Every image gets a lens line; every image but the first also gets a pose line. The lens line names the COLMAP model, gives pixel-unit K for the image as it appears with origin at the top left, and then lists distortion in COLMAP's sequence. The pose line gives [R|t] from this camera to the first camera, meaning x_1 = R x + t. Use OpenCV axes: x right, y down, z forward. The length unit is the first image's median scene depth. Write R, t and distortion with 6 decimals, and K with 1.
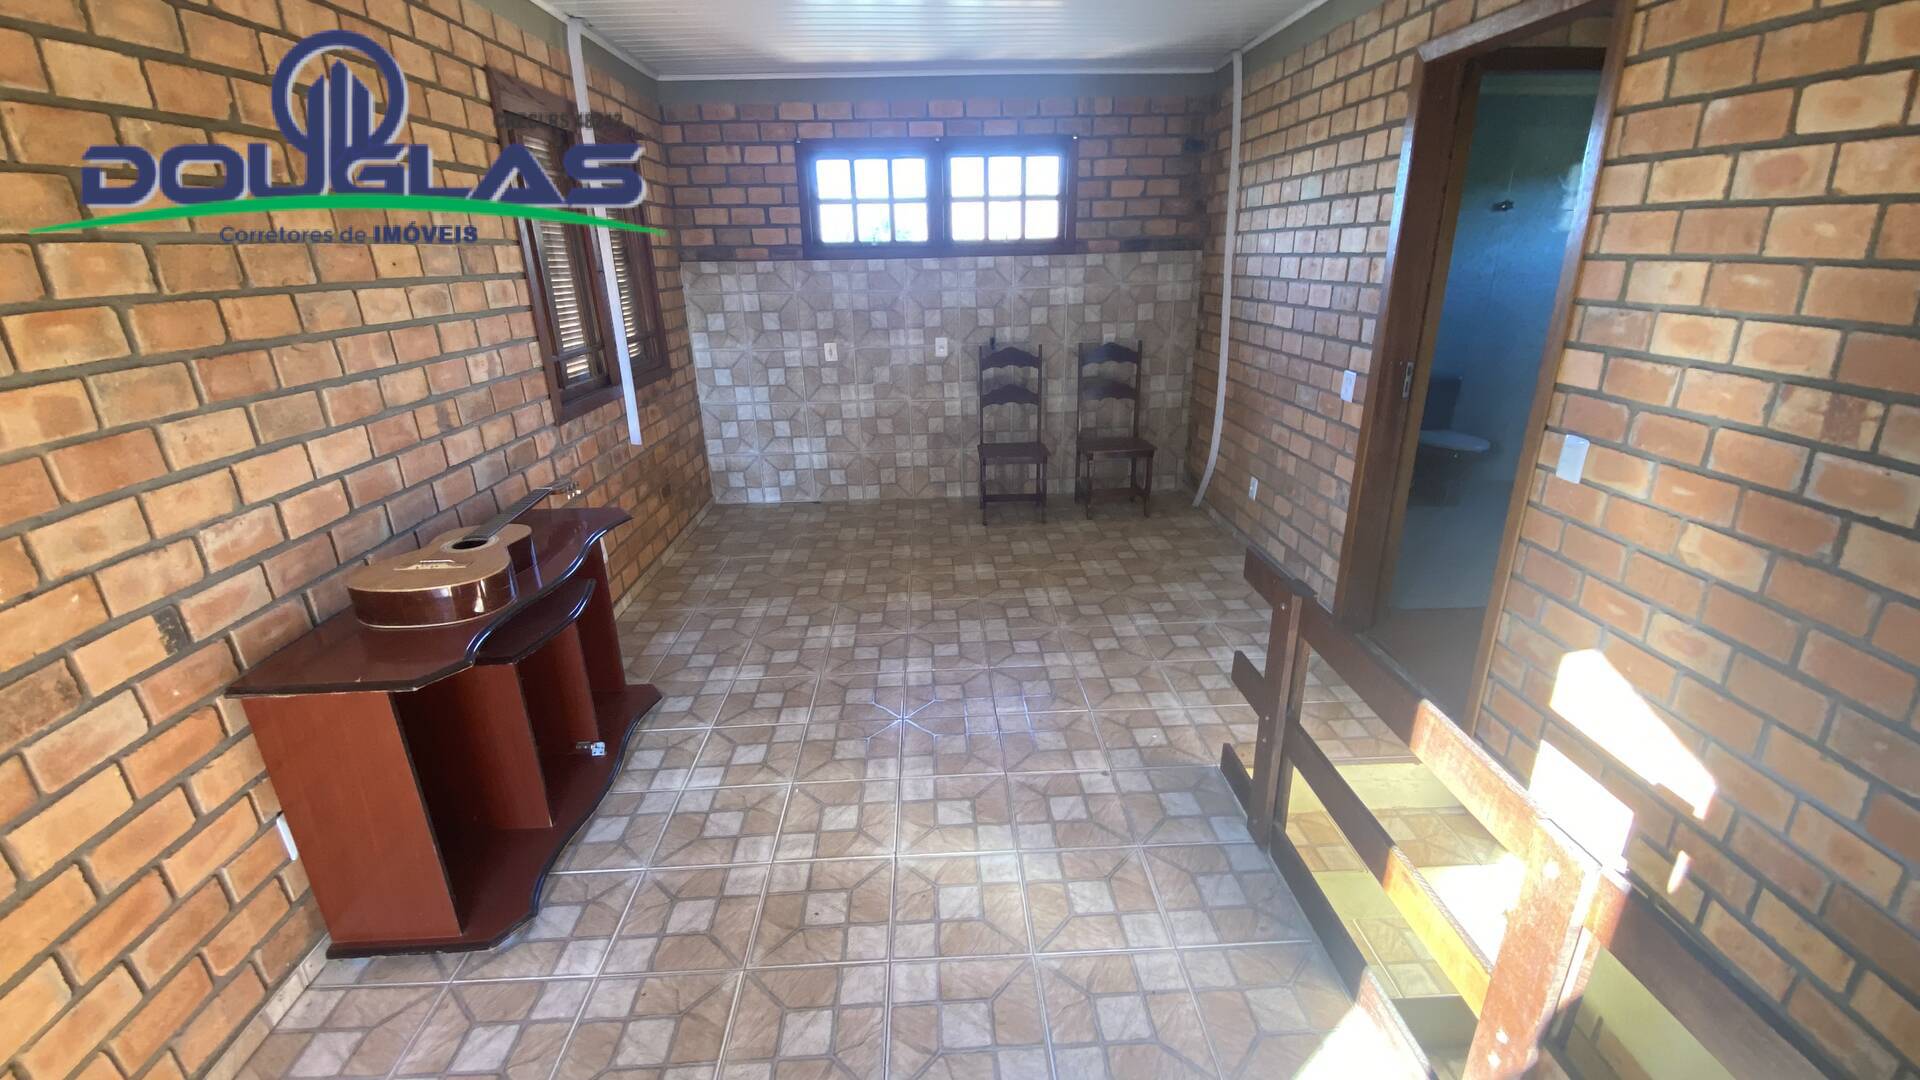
lens RADIAL K [[795.2, 0, 957.4], [0, 795.2, 568.1], [0, 0, 1]] dist [0.049057, -0.039459]
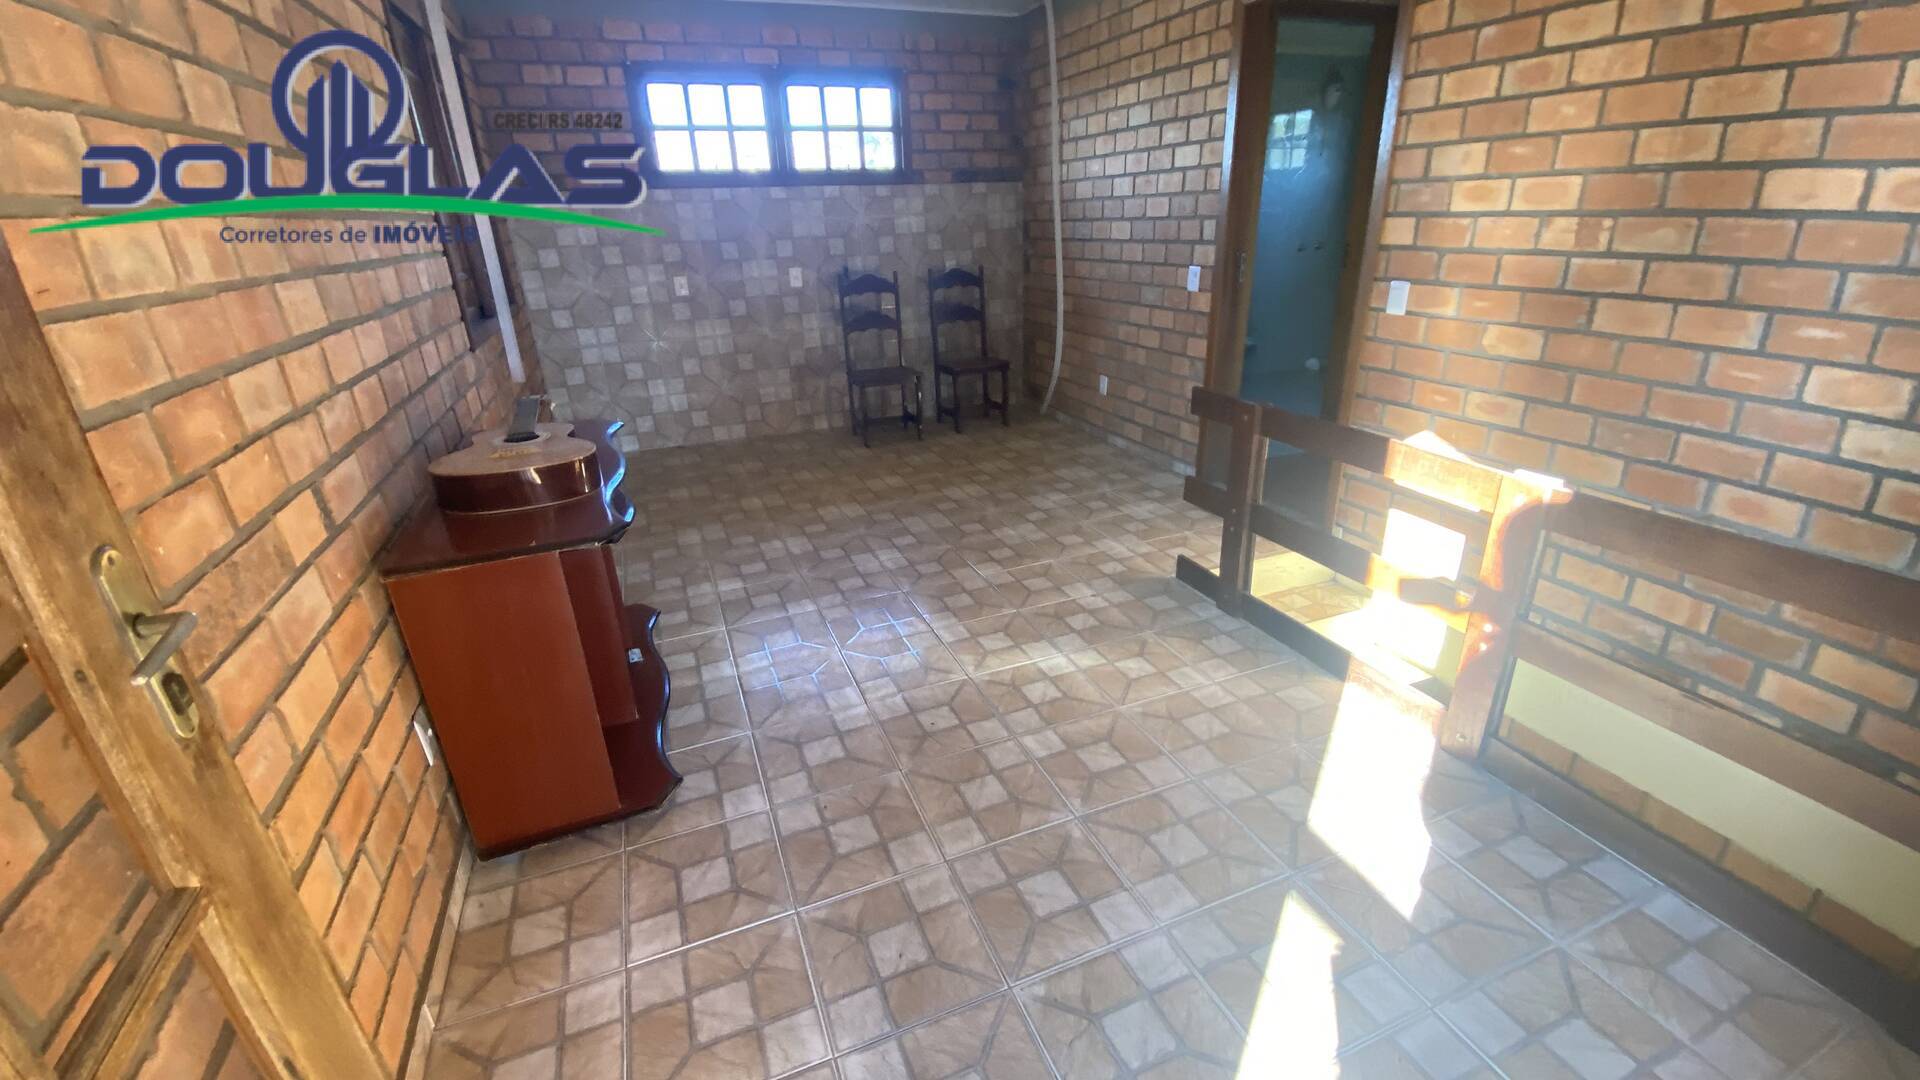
lens RADIAL K [[789.5, 0, 970.1], [0, 789.5, 567.1], [0, 0, 1]] dist [0.045651, -0.047309]
pose [[0.939973, -0.147507, 0.307721, -0.277137], [0.136867, 0.989005, 0.056004, 0.095295], [-0.312598, -0.010526, 0.949827, -0.053194]]
